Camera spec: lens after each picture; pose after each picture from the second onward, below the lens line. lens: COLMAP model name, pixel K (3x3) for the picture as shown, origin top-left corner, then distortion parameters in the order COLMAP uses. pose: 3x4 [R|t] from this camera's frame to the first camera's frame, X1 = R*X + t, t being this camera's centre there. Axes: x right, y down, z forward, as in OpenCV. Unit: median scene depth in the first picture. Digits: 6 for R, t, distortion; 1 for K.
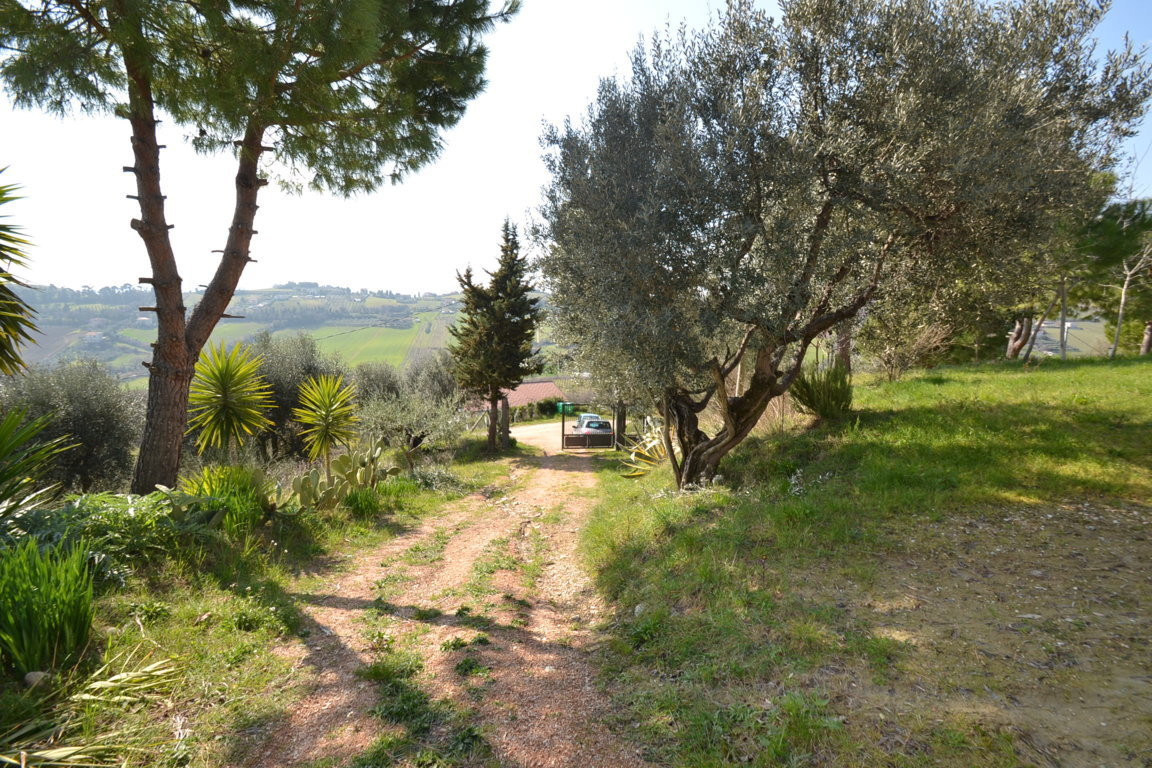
lens RADIAL K [[510.2, 0, 559.0], [0, 510.2, 384.0], [0, 0, 1]] dist [-0.001345, -0.005340]
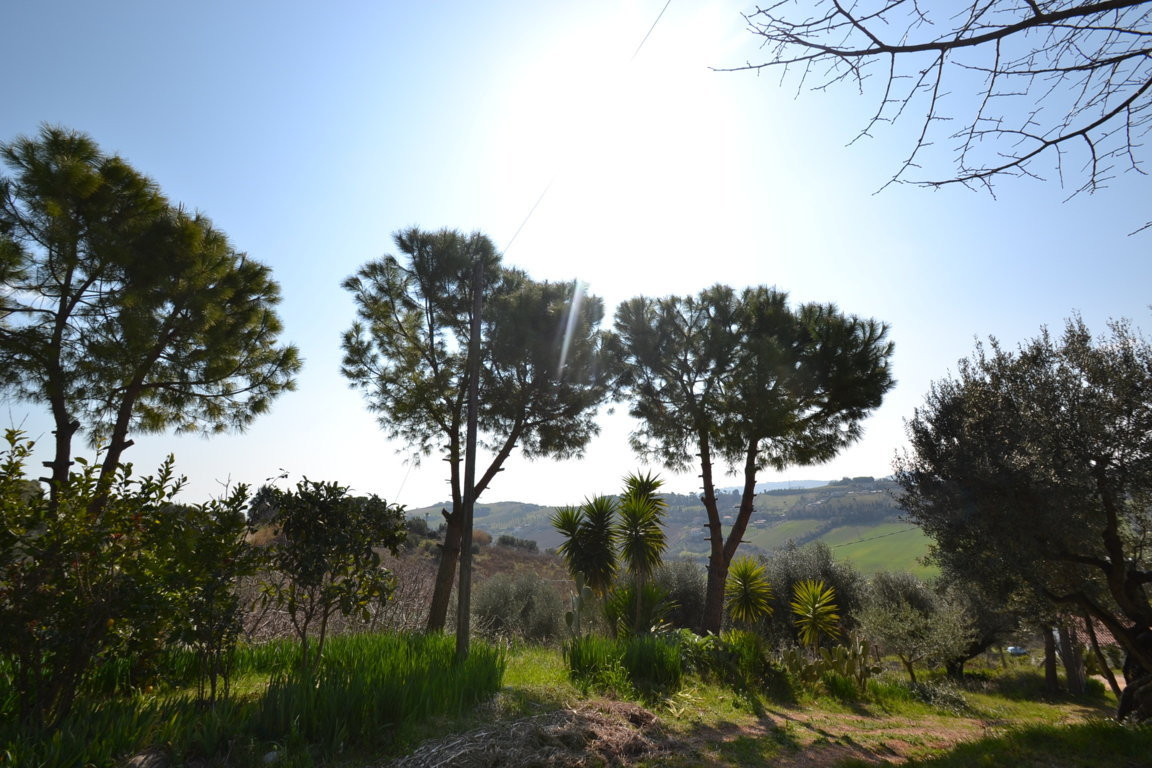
lens RADIAL K [[508.5, 0, 575.9], [0, 508.5, 399.3], [0, 0, 1]] dist [-0.000697, -0.012658]
pose [[0.570376, -0.192336, -0.798548, 0.579132], [-0.093358, 0.950717, -0.295670, -0.024658], [0.816061, 0.243194, 0.524310, -0.589137]]
